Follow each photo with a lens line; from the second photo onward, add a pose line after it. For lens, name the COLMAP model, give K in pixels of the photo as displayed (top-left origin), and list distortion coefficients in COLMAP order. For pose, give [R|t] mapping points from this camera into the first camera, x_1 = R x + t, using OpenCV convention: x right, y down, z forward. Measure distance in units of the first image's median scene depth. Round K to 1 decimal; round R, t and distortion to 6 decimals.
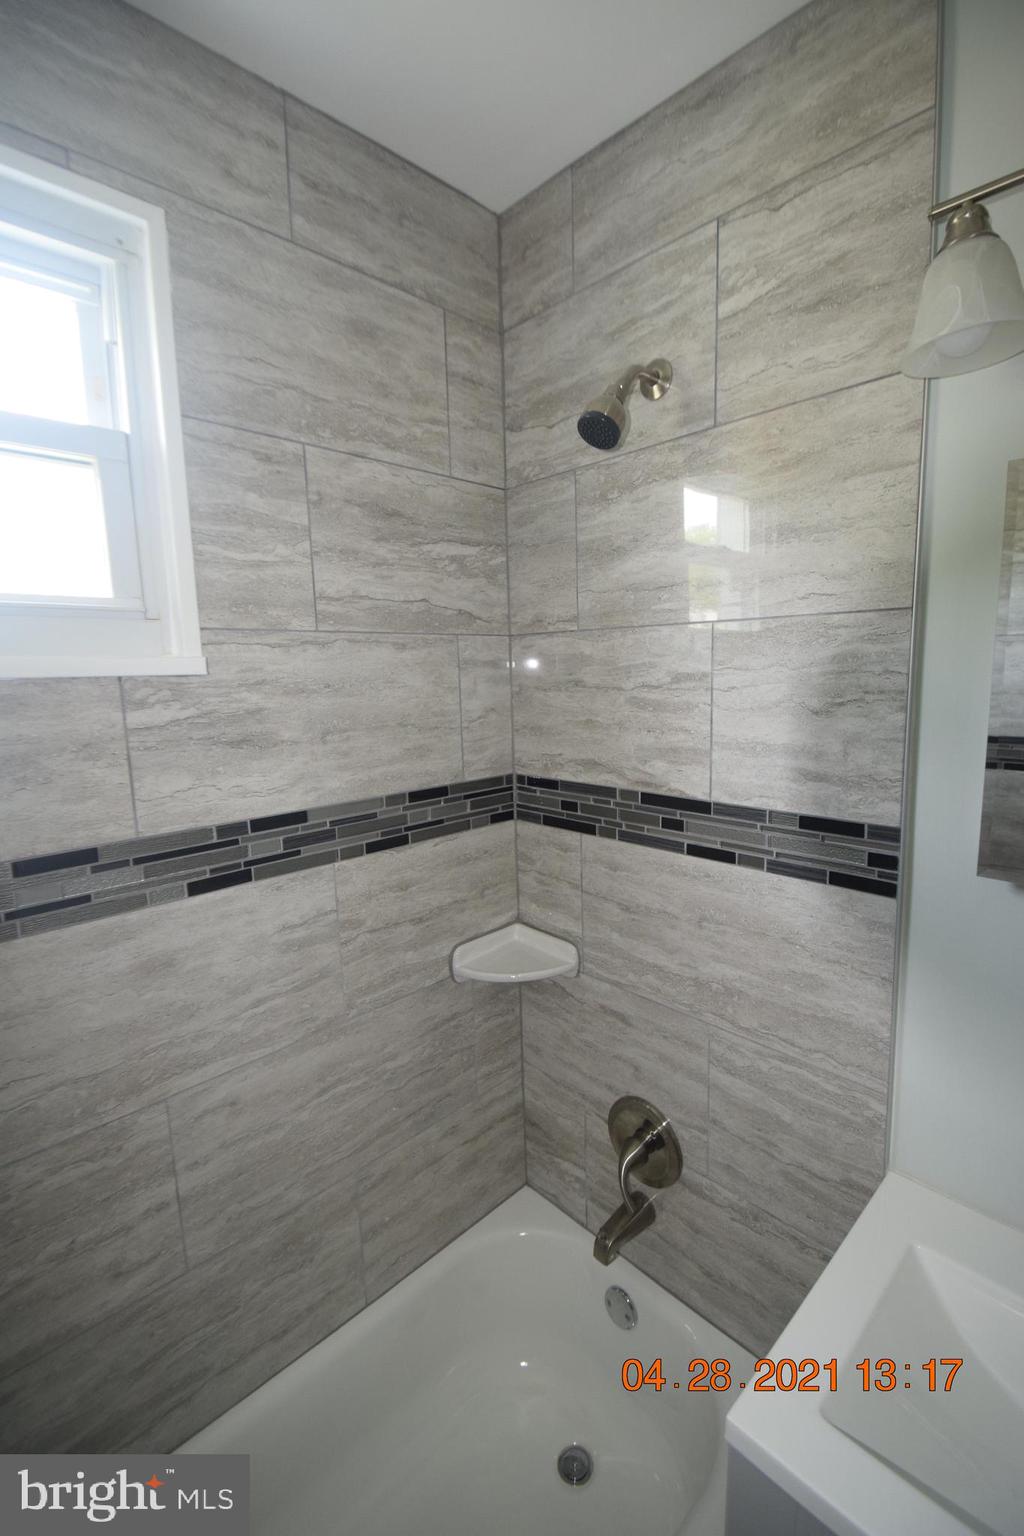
lens RADIAL K [[670.2, 0, 543.1], [0, 670.2, 759.8], [0, 0, 1]] dist [0.010734, -0.015091]
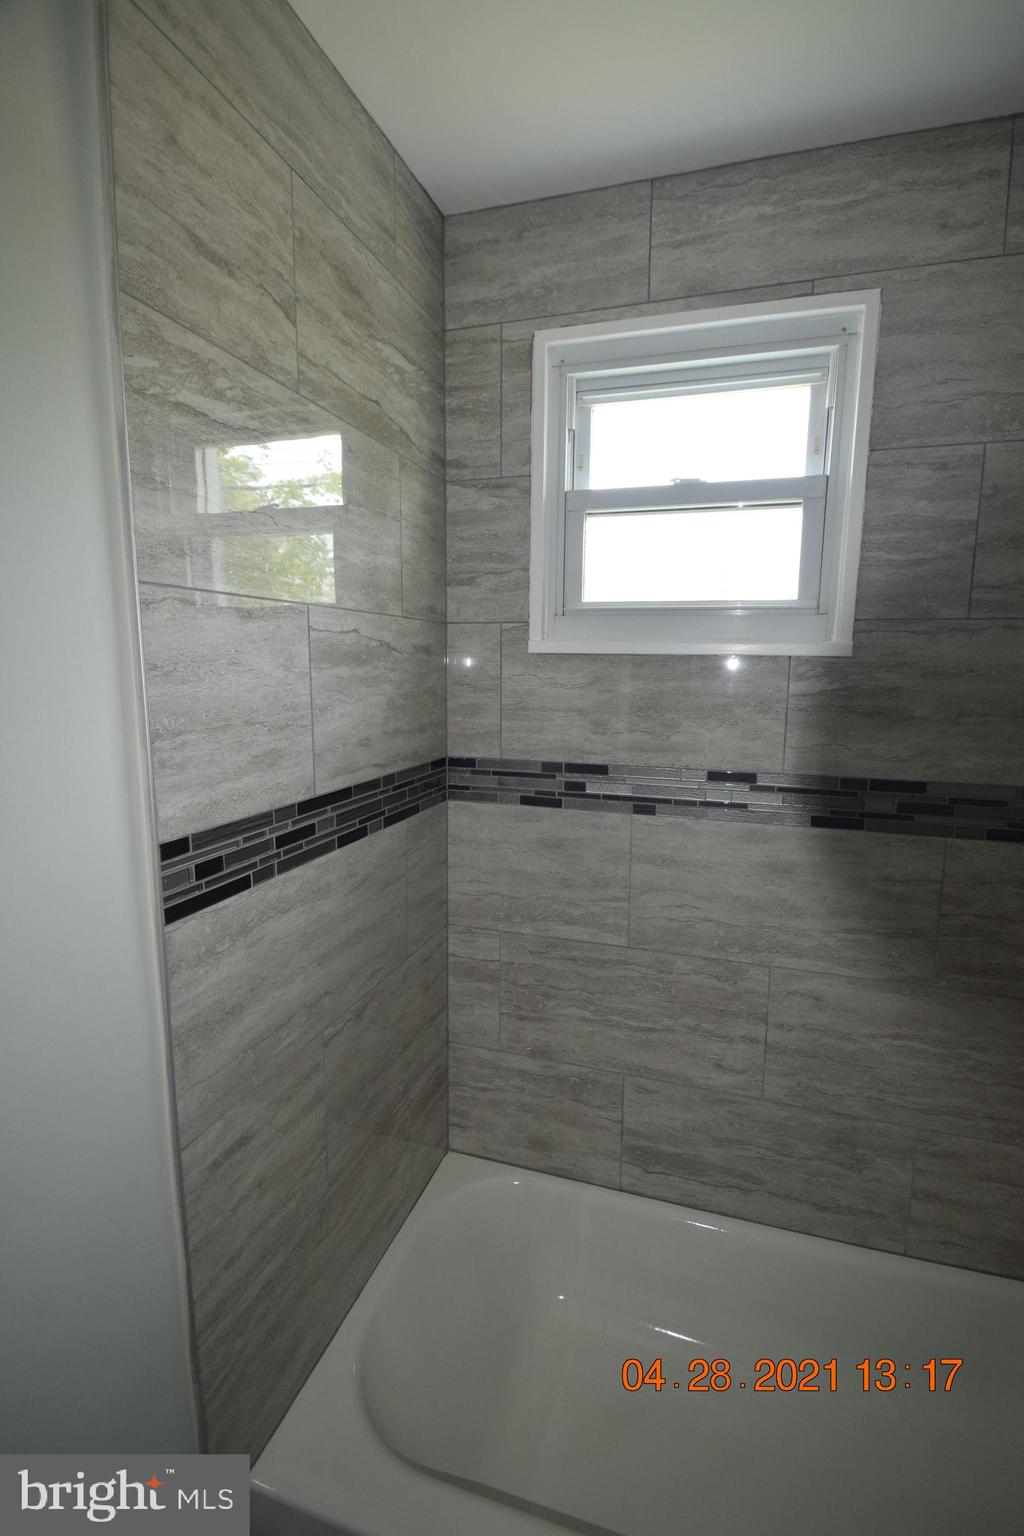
lens RADIAL K [[670.2, 0, 545.8], [0, 670.2, 763.6], [0, 0, 1]] dist [0.010734, -0.015091]
pose [[0.471598, 0.156872, -0.867748, 0.311753], [-0.142762, 0.984650, 0.100418, 0.023527], [0.870180, 0.076525, 0.486755, -0.085825]]
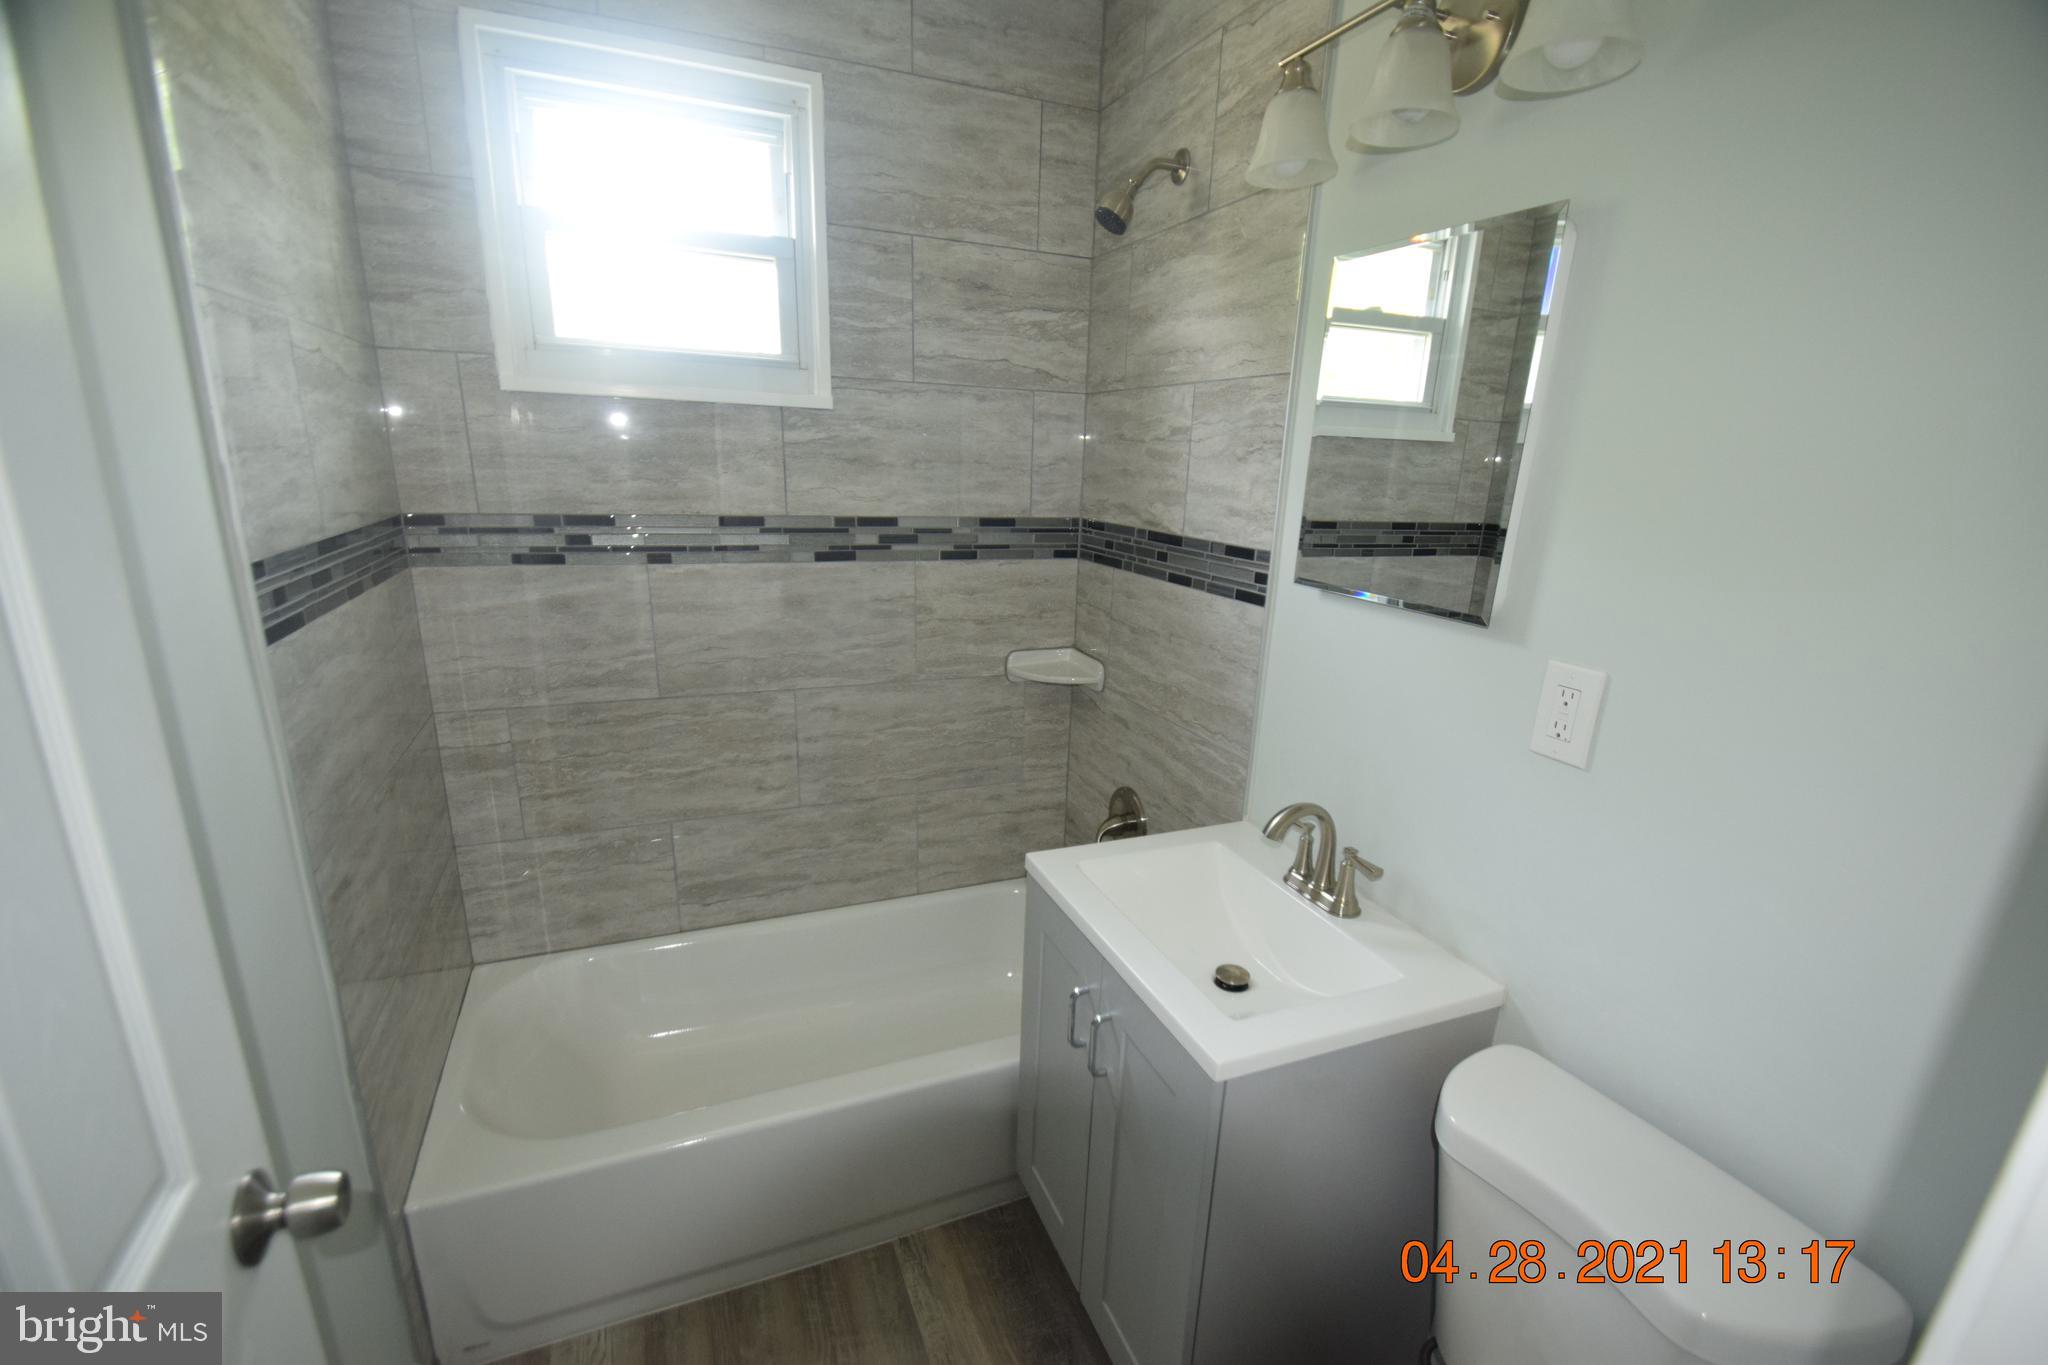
lens RADIAL K [[893.6, 0, 1036.7], [0, 893.6, 731.4], [0, 0, 1]] dist [0.010734, -0.015091]
pose [[0.924376, 0.162733, -0.345033, 0.637535], [-0.106318, 0.978510, 0.176674, 0.154086], [0.366369, -0.126630, 0.921813, -0.669197]]
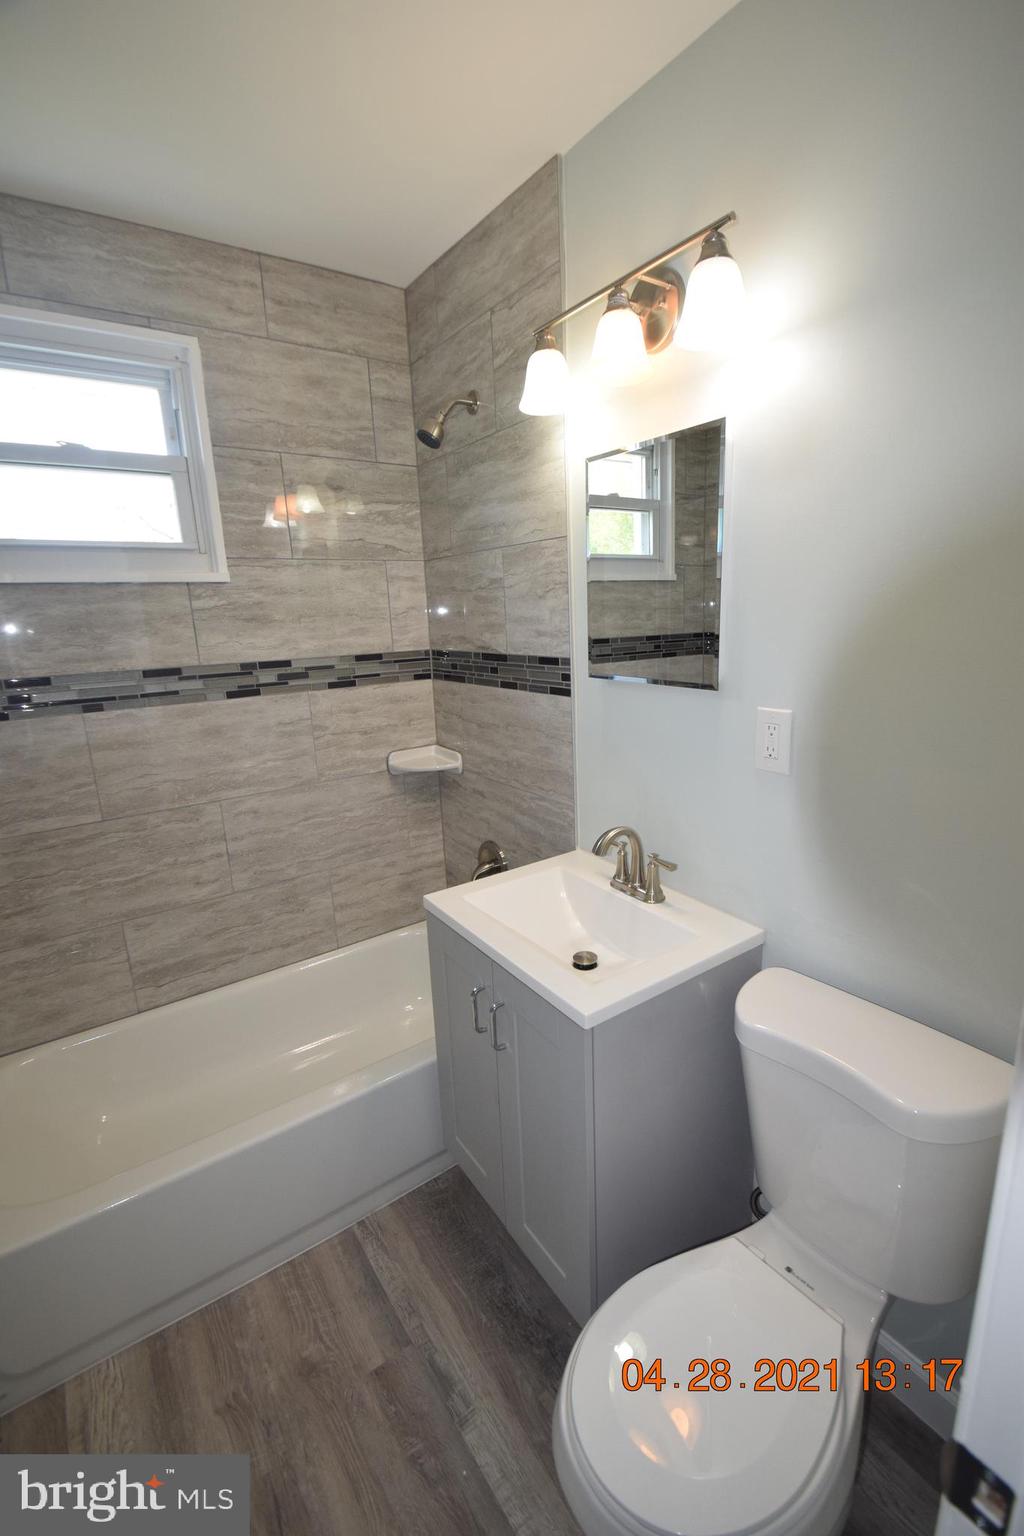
lens RADIAL K [[670.2, 0, 543.8], [0, 670.2, 761.9], [0, 0, 1]] dist [0.010734, -0.015091]
pose [[0.987287, 0.022811, -0.157299, 0.631035], [-0.008683, 0.995911, 0.089926, 0.184775], [0.158707, -0.087417, 0.983448, -0.718554]]
